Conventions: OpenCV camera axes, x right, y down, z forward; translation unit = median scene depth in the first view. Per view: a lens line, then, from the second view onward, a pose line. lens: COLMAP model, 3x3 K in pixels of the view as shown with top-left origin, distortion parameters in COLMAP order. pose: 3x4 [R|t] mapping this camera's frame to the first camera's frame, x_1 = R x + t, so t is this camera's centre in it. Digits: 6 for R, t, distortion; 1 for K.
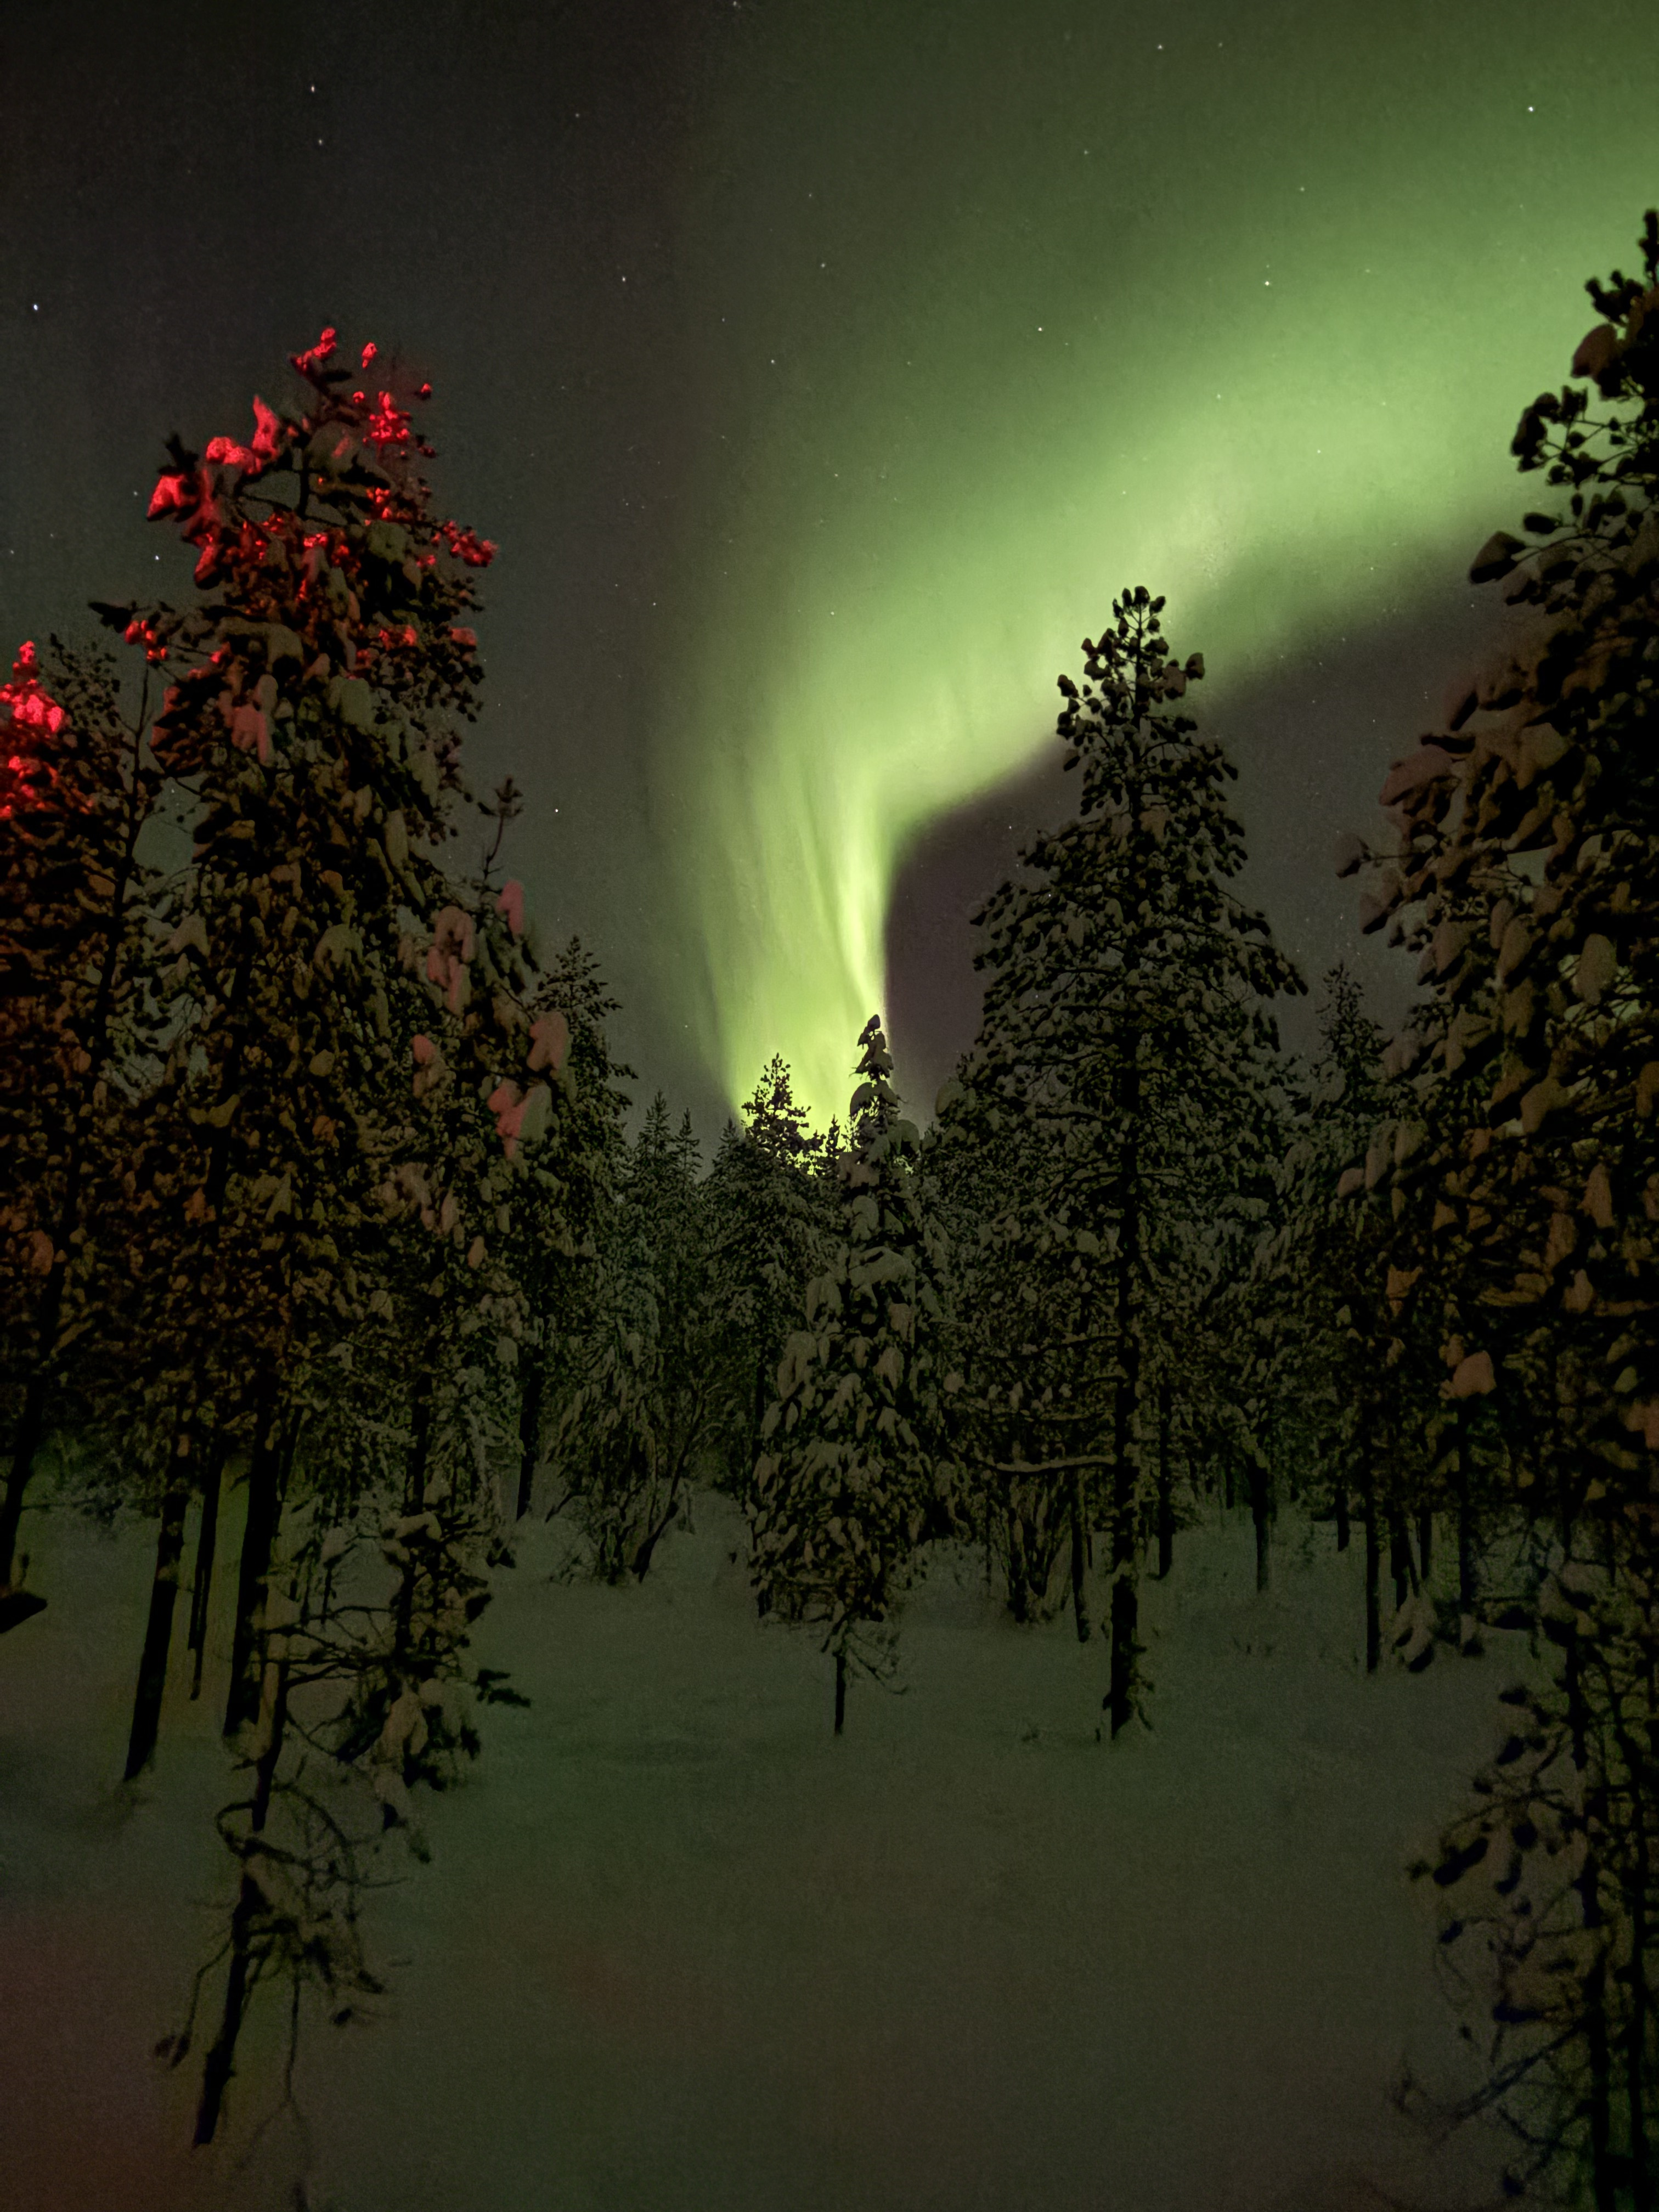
lens RADIAL K [[1663.6, 0, 829.5], [0, 1663.6, 1106.0], [0, 0, 1]] dist [0.090483, -0.102746]
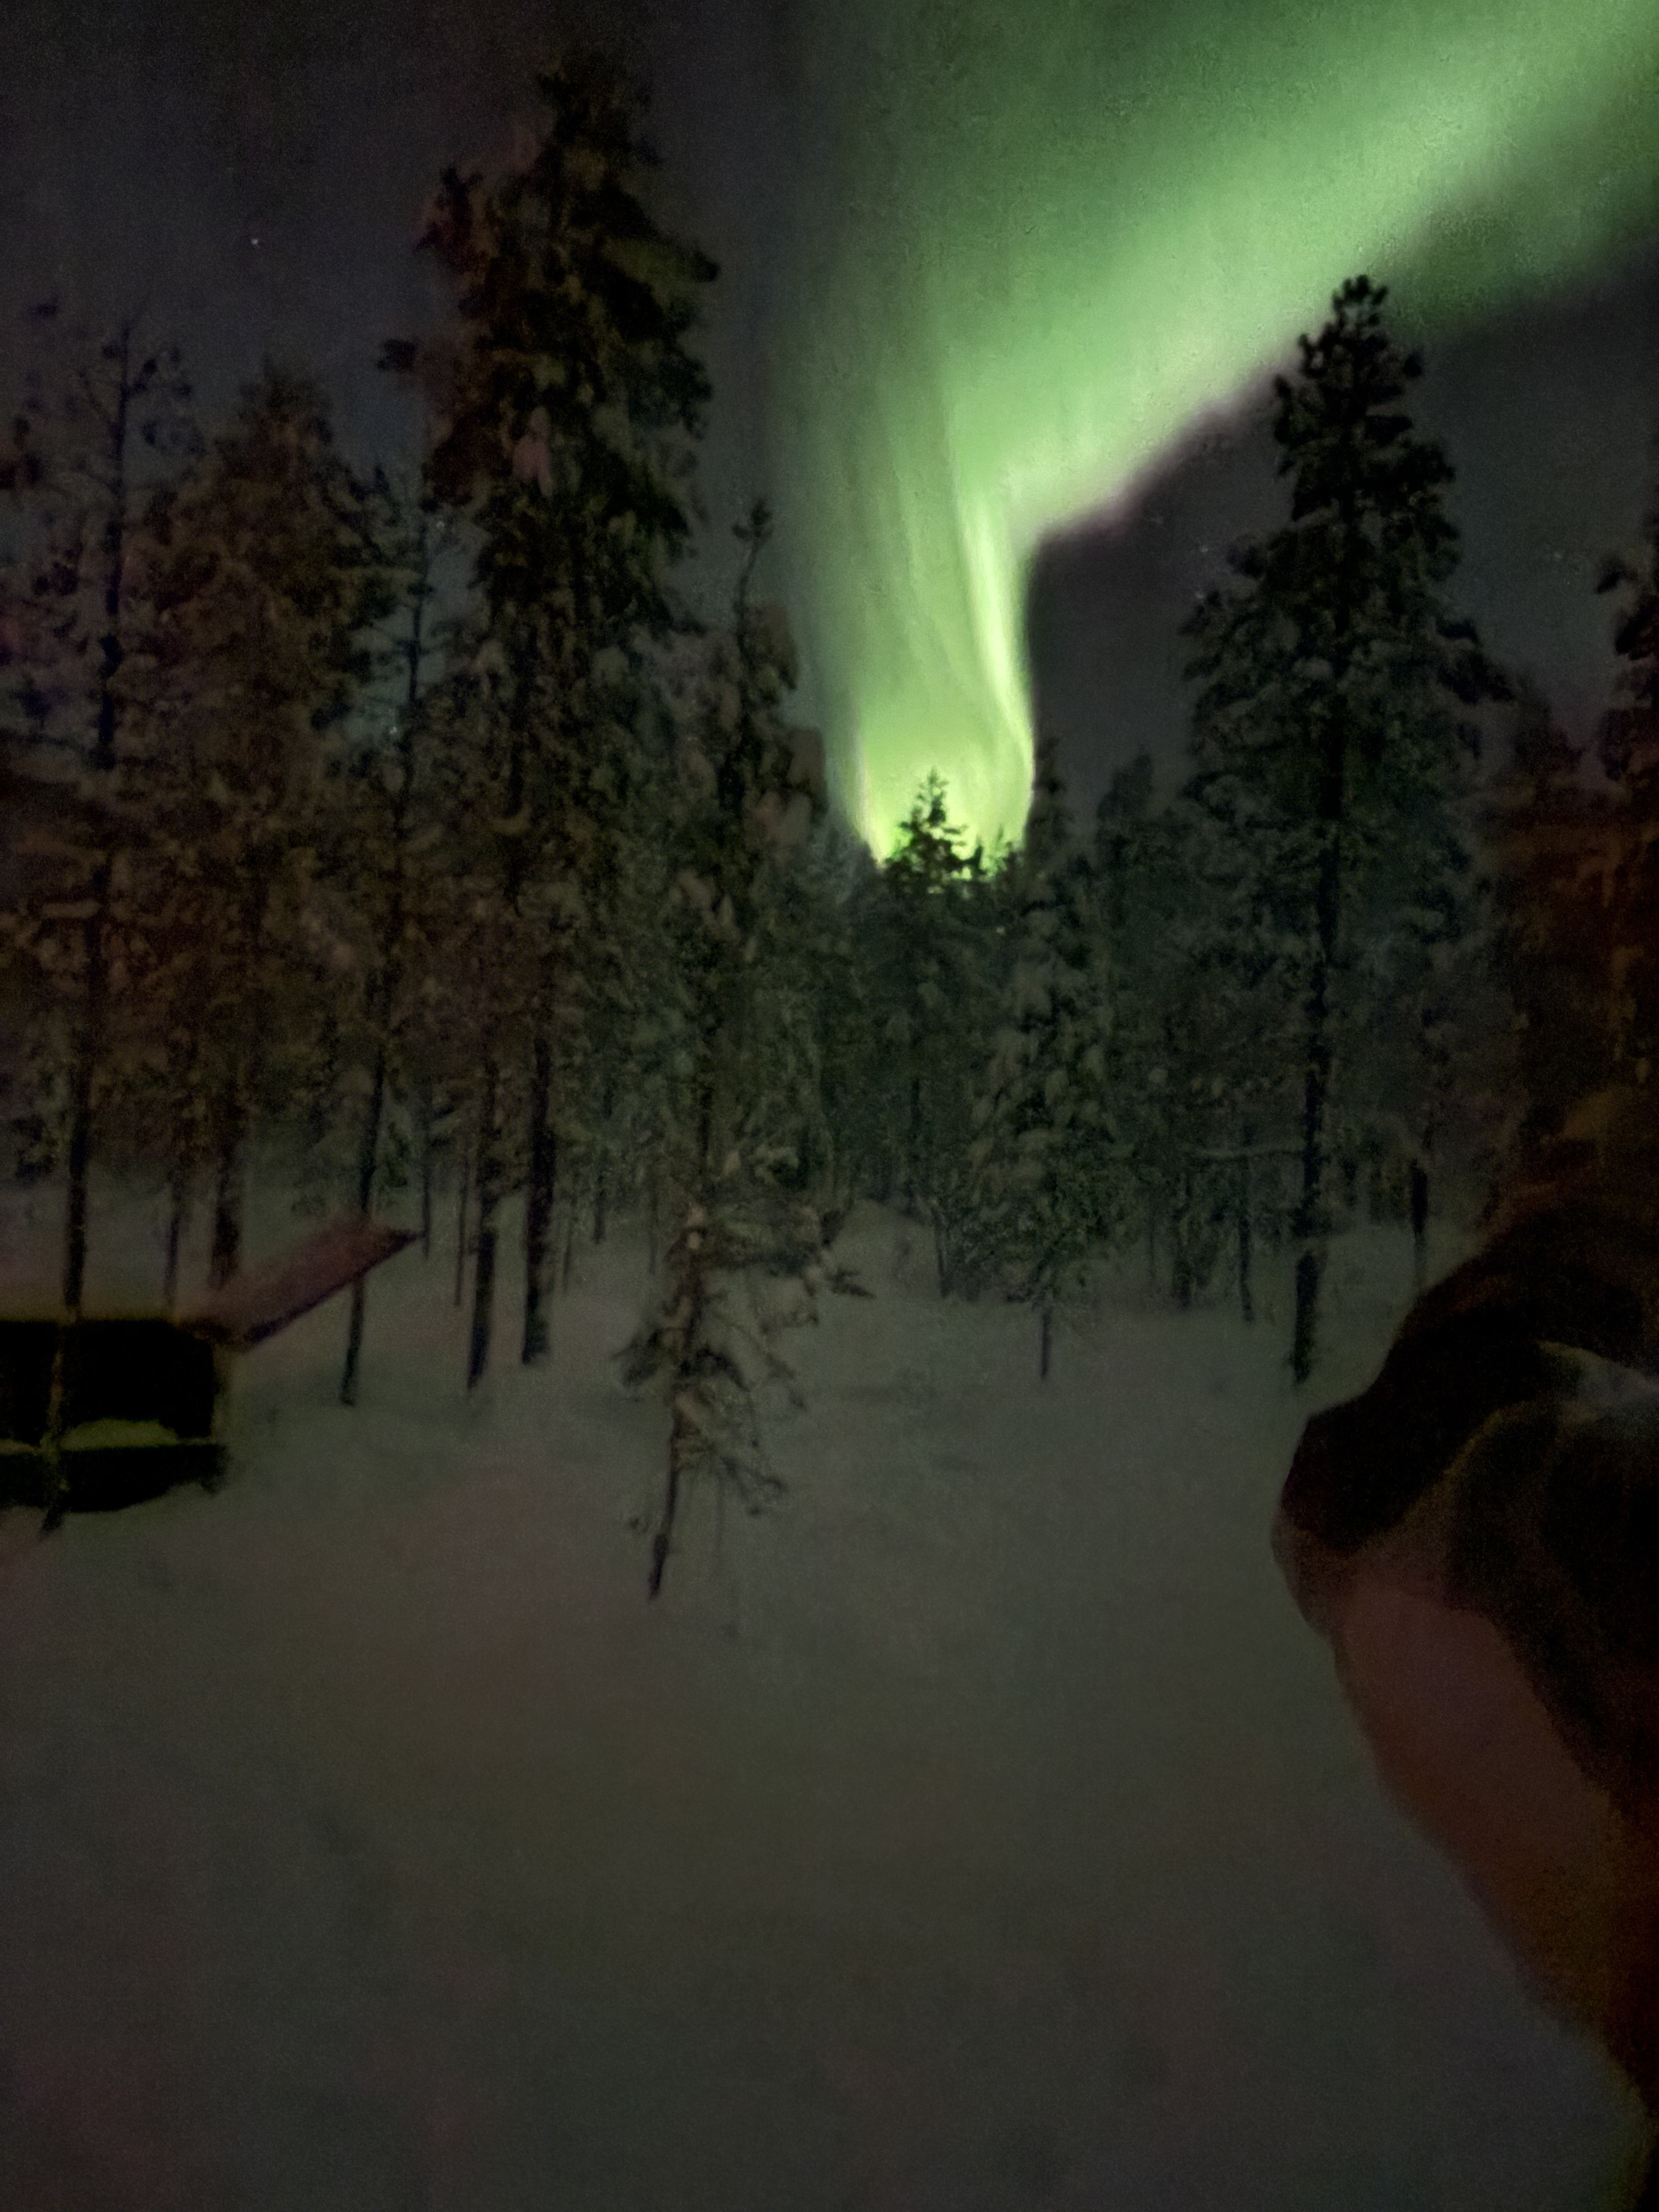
lens RADIAL K [[1688.4, 0, 829.5], [0, 1688.4, 1106.0], [0, 0, 1]] dist [0.016588, 0.000643]
pose [[0.997076, 0.007400, -0.076062, -0.048143], [0.005061, 0.986721, 0.162345, 0.006098], [0.076253, -0.162255, 0.983798, -0.082483]]
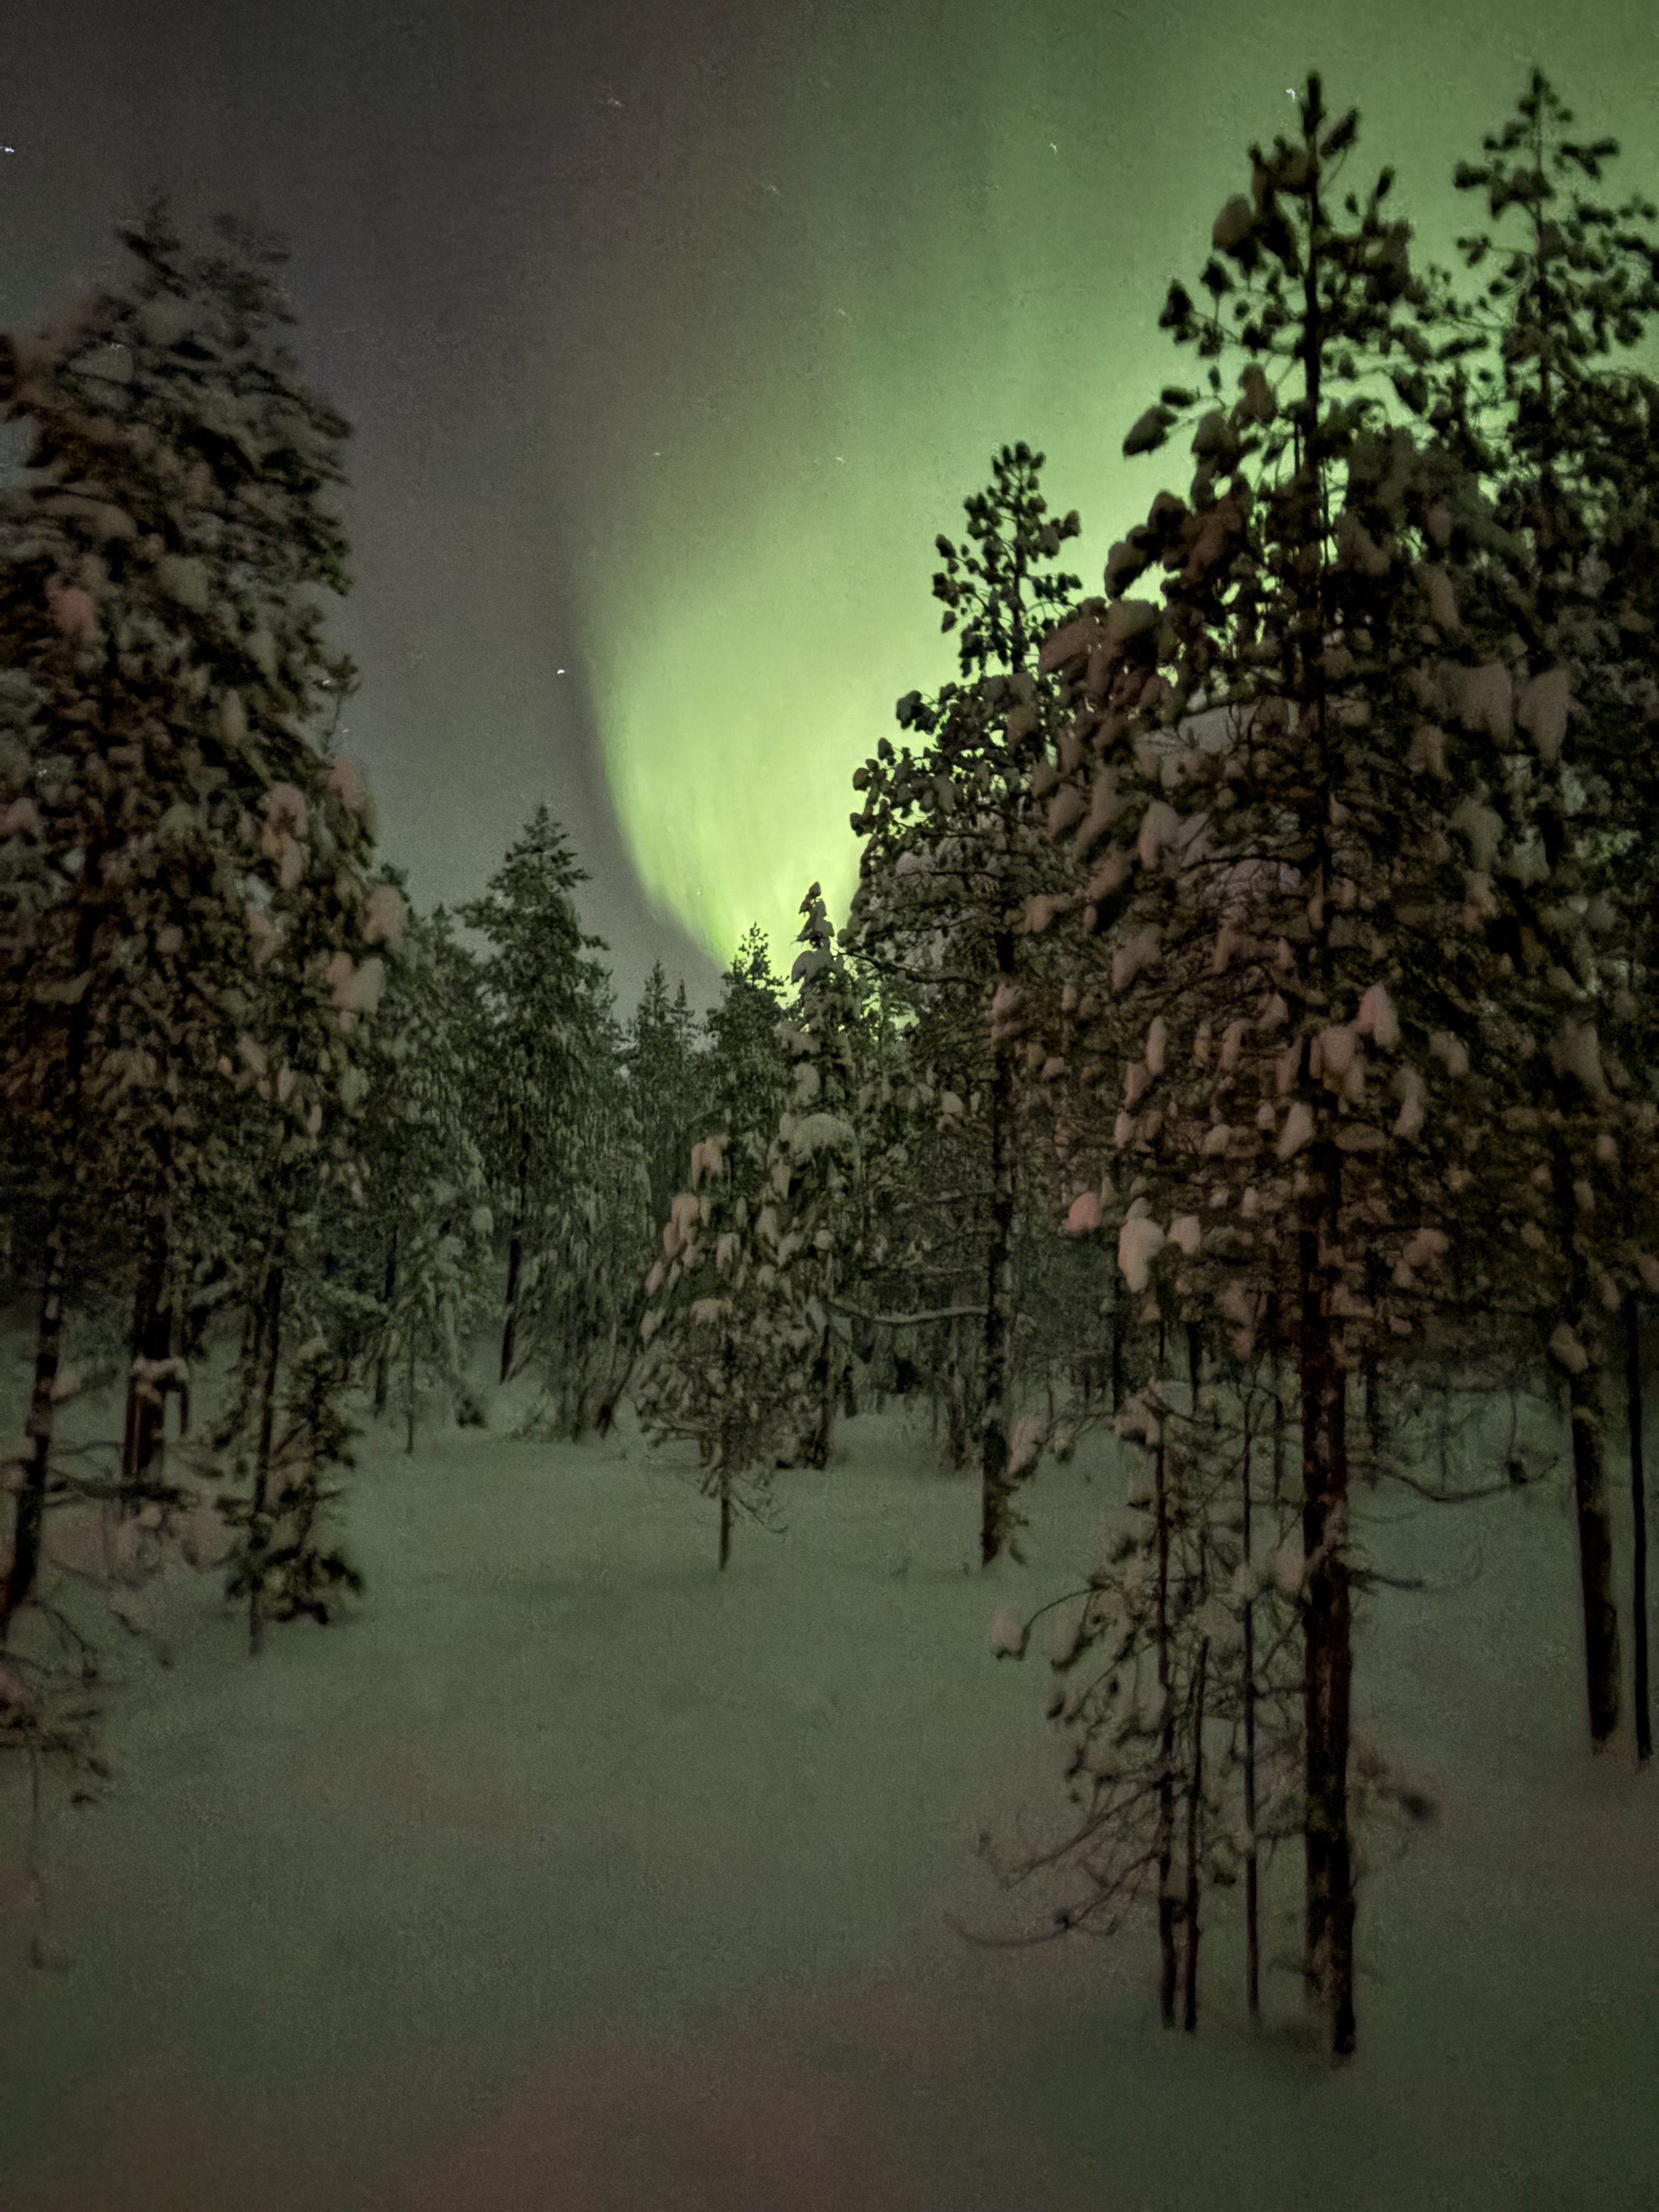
lens RADIAL K [[1672.2, 0, 829.5], [0, 1672.2, 1106.0], [0, 0, 1]] dist [0.040886, -0.001430]
pose [[0.999772, -0.015968, -0.014205, 0.084057], [0.017038, 0.996753, 0.078691, 0.001251], [0.012902, -0.078915, 0.996798, -0.025862]]
